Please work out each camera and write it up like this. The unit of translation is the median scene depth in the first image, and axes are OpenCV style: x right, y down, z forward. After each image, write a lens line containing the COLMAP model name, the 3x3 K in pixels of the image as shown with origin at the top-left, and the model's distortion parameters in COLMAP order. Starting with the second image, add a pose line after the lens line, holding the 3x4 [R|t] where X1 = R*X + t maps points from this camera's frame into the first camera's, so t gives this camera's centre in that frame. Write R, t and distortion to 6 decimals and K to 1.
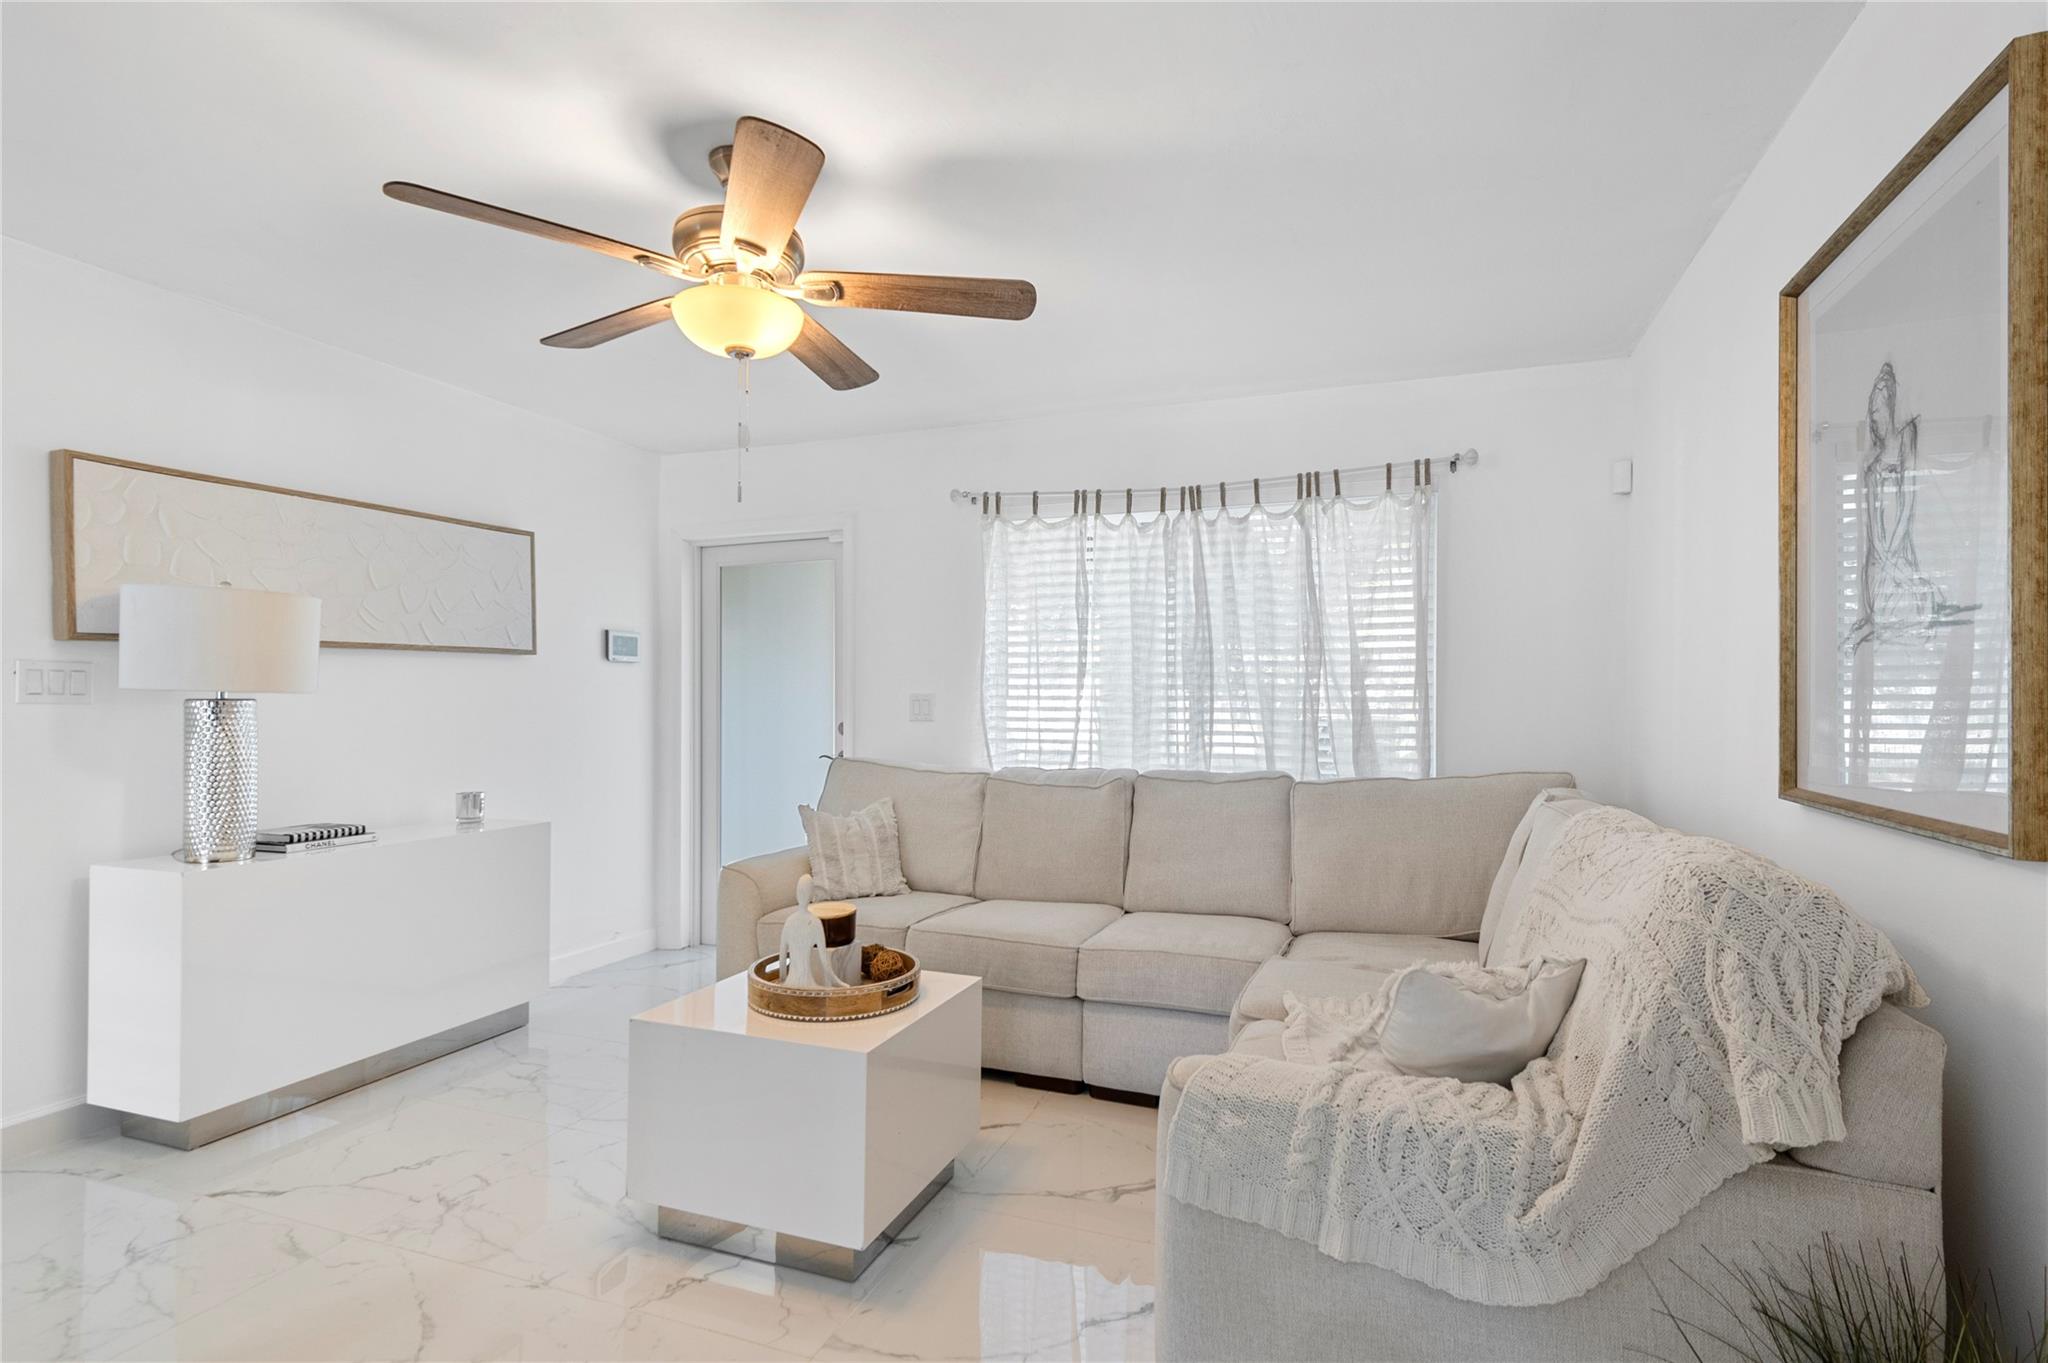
lens RADIAL K [[962.3, 0, 1029.8], [0, 962.3, 692.0], [0, 0, 1]] dist [0.004517, -0.001395]
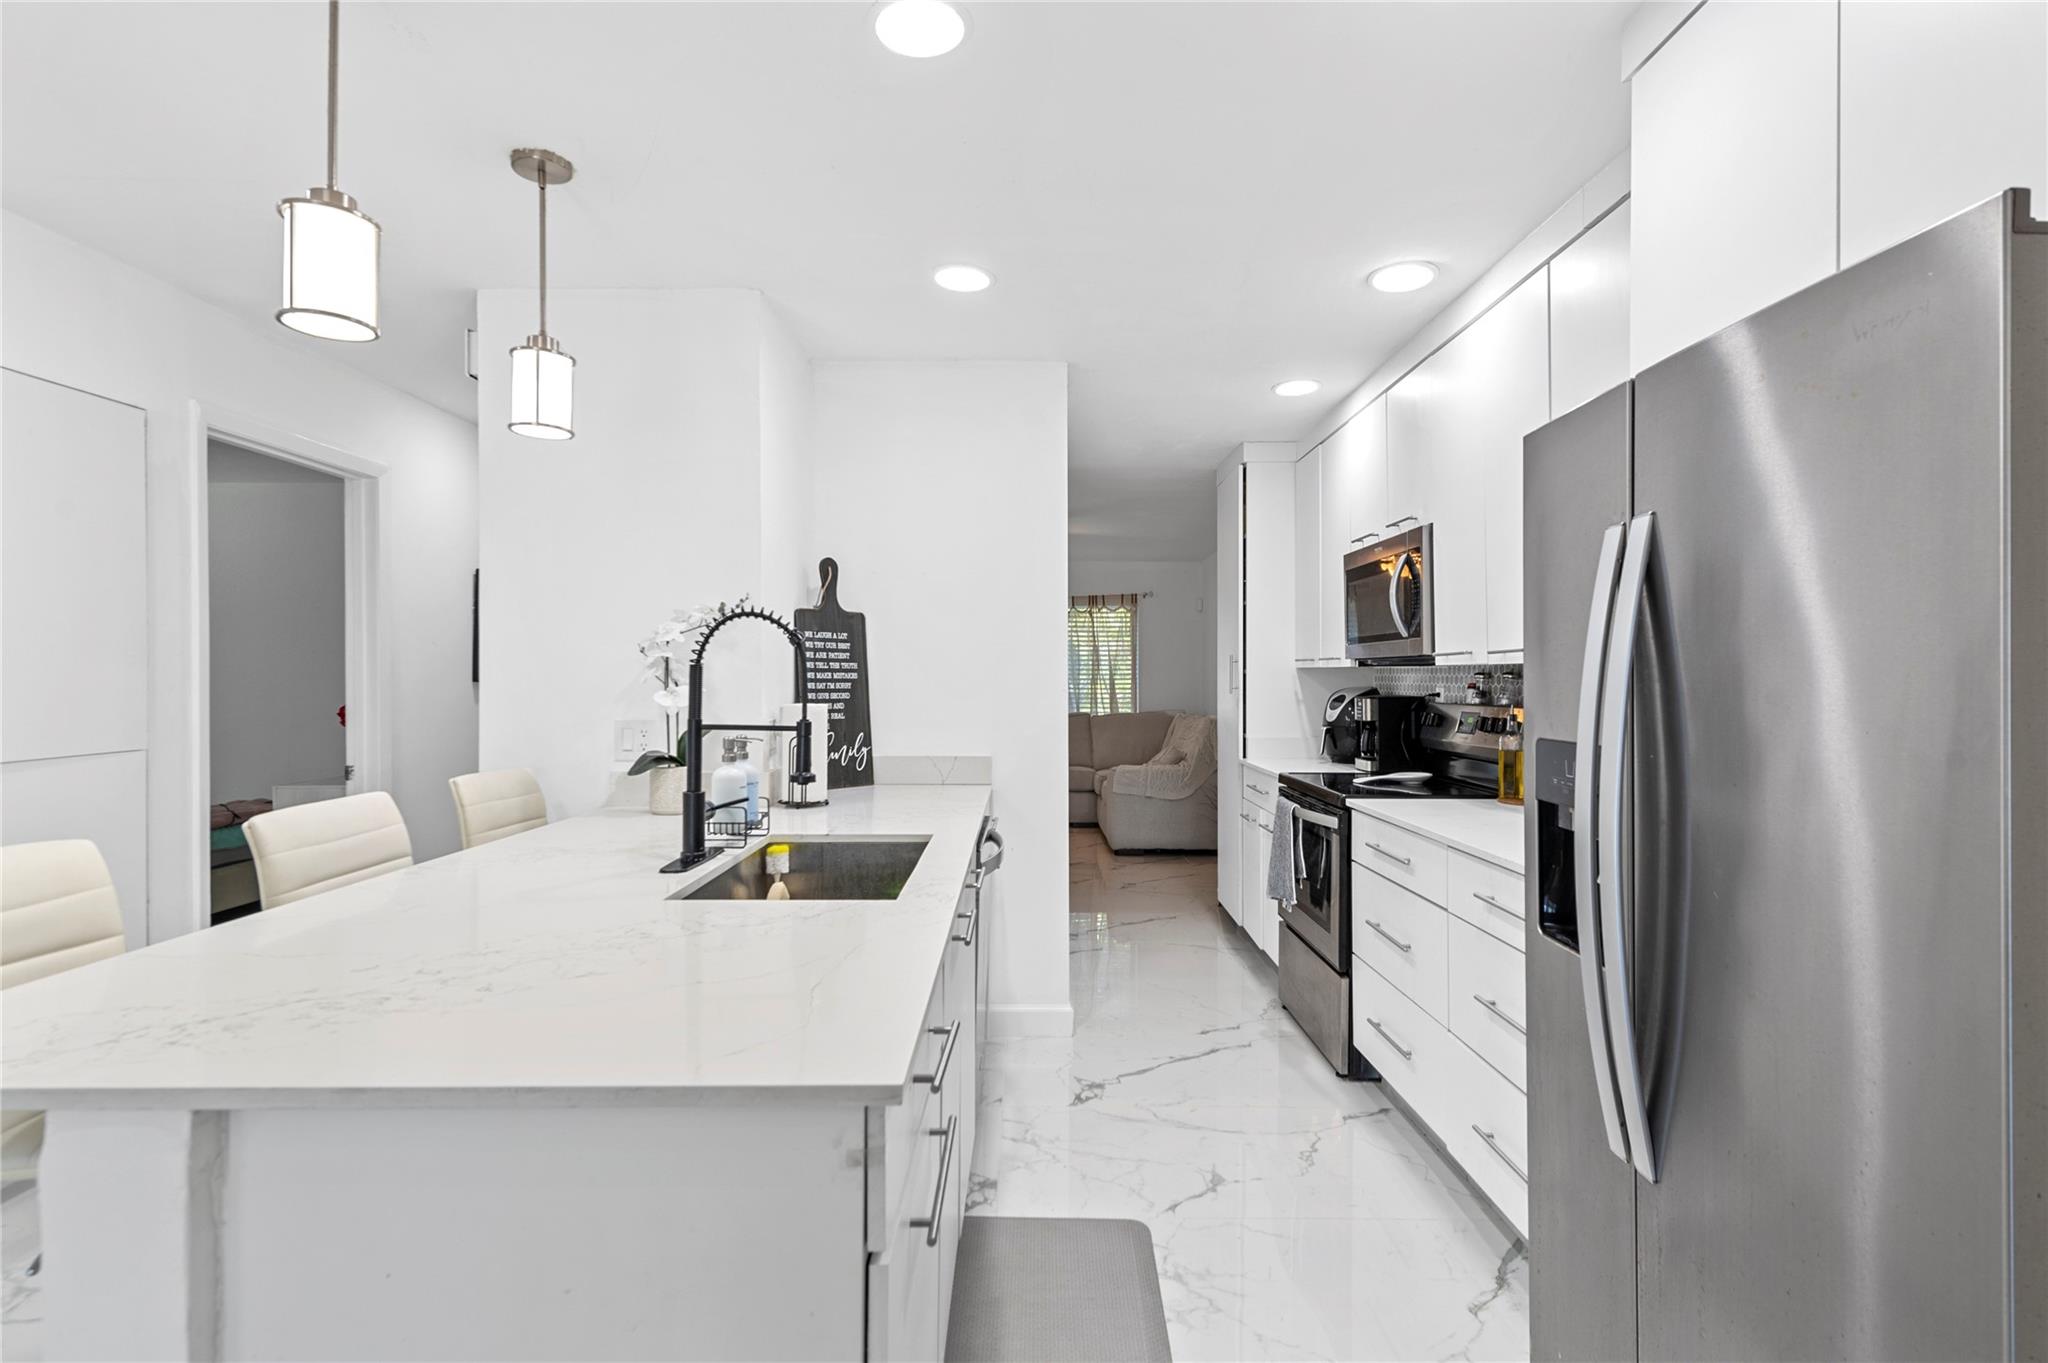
lens RADIAL K [[962.3, 0, 1020.3], [0, 962.3, 698.0], [0, 0, 1]] dist [0.004517, -0.001395]
pose [[0.934356, -0.015893, 0.355986, -0.822717], [0.004327, 0.999437, 0.033264, -0.042467], [-0.356315, -0.029540, 0.933899, -1.355545]]
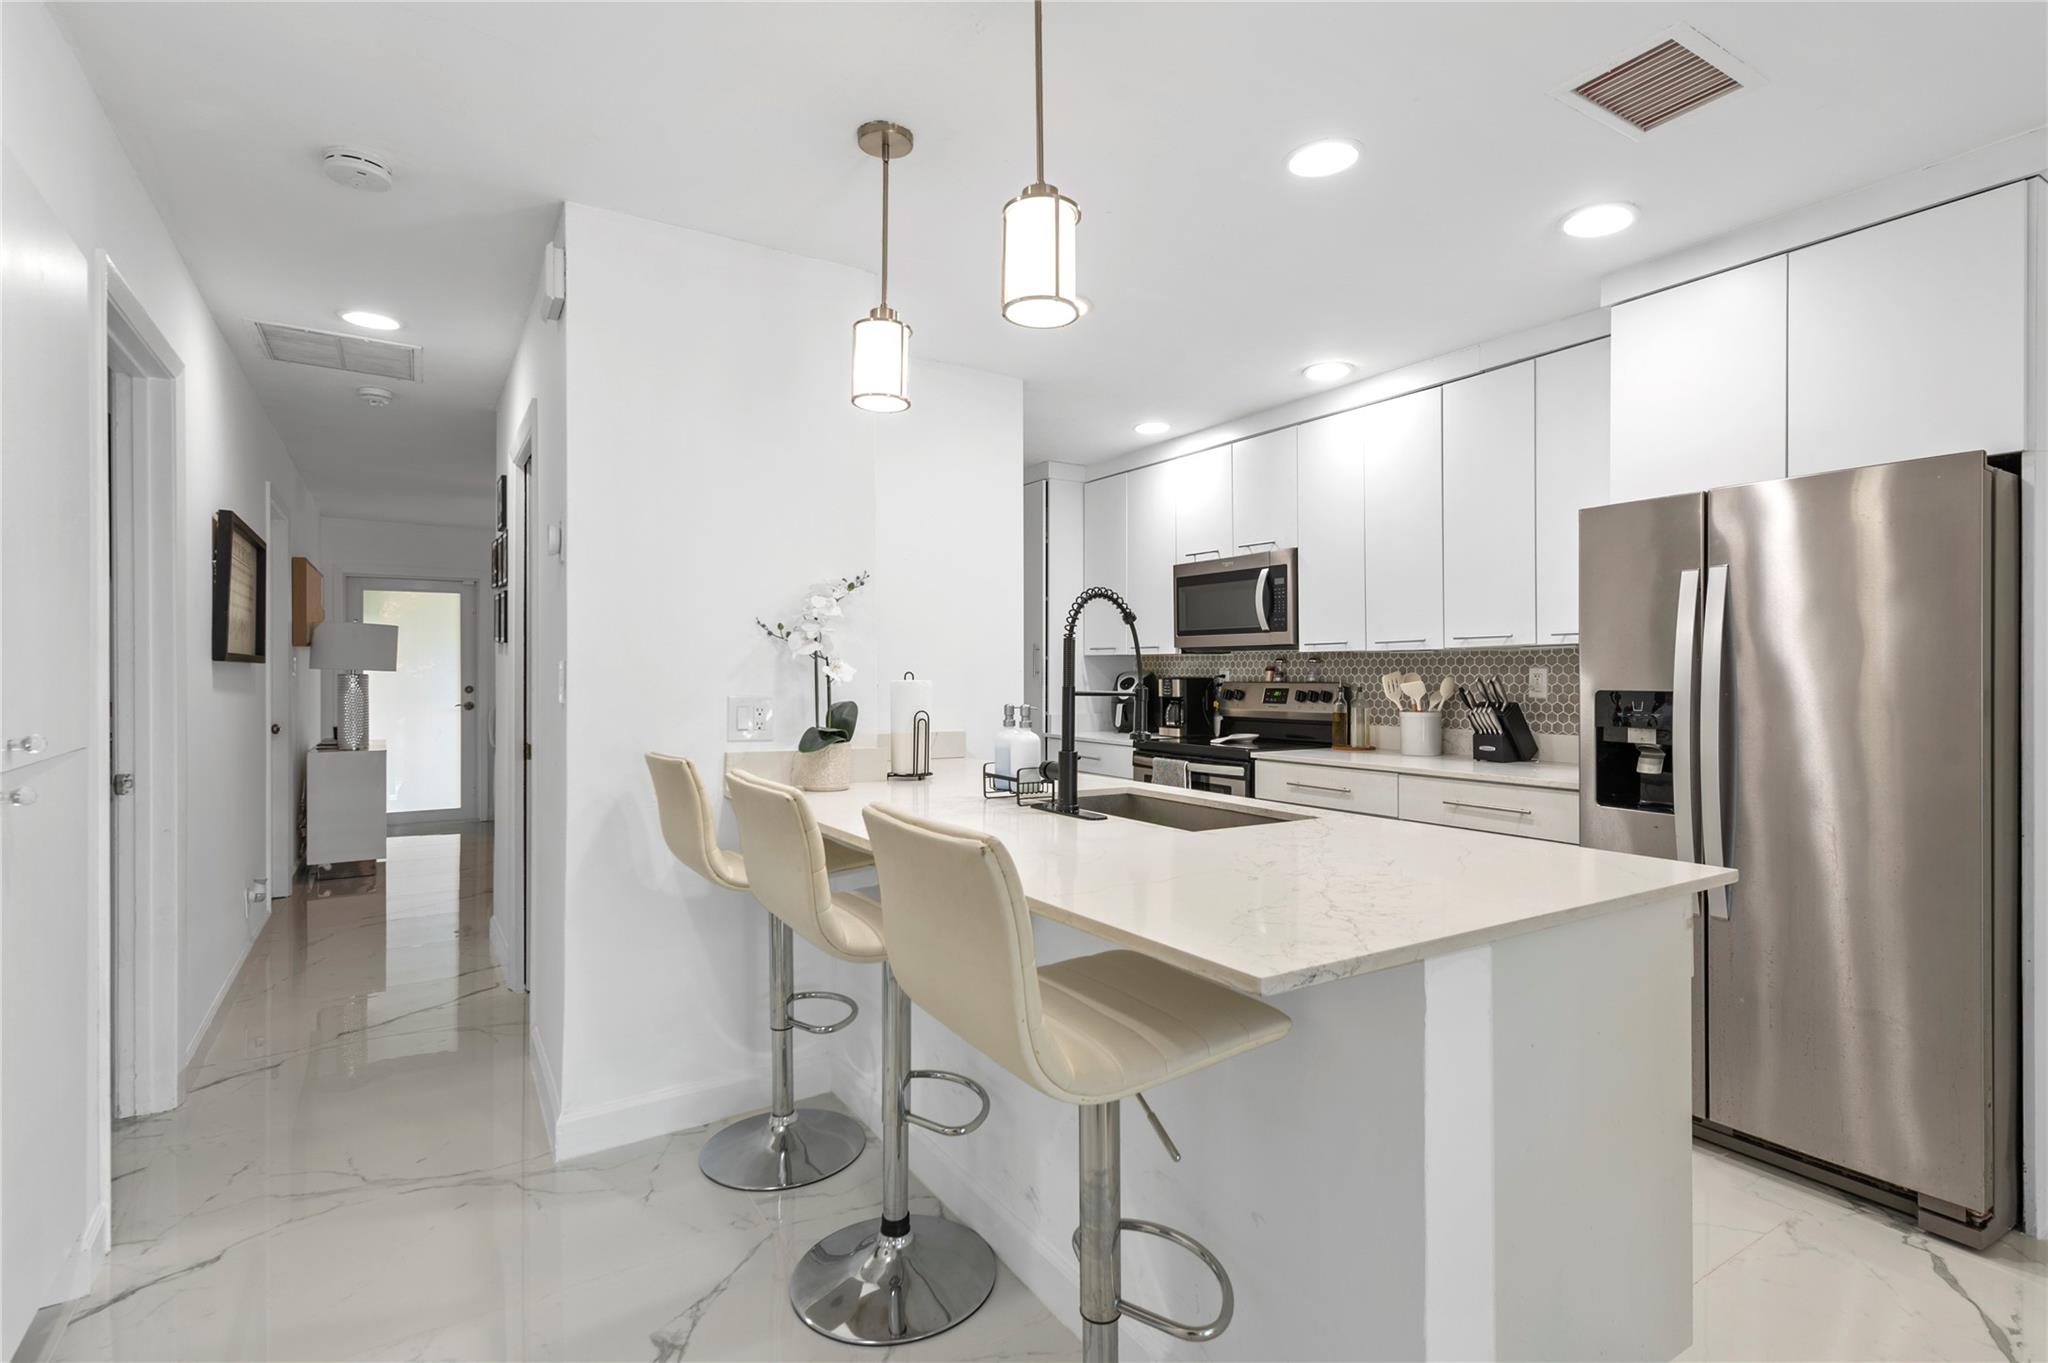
lens RADIAL K [[962.3, 0, 1018.9], [0, 962.3, 678.2], [0, 0, 1]] dist [0.004517, -0.001395]
pose [[0.591296, -0.011263, 0.806376, -1.323159], [-0.005836, 0.999817, 0.018245, -0.028892], [-0.806434, -0.015494, 0.591121, -1.104480]]
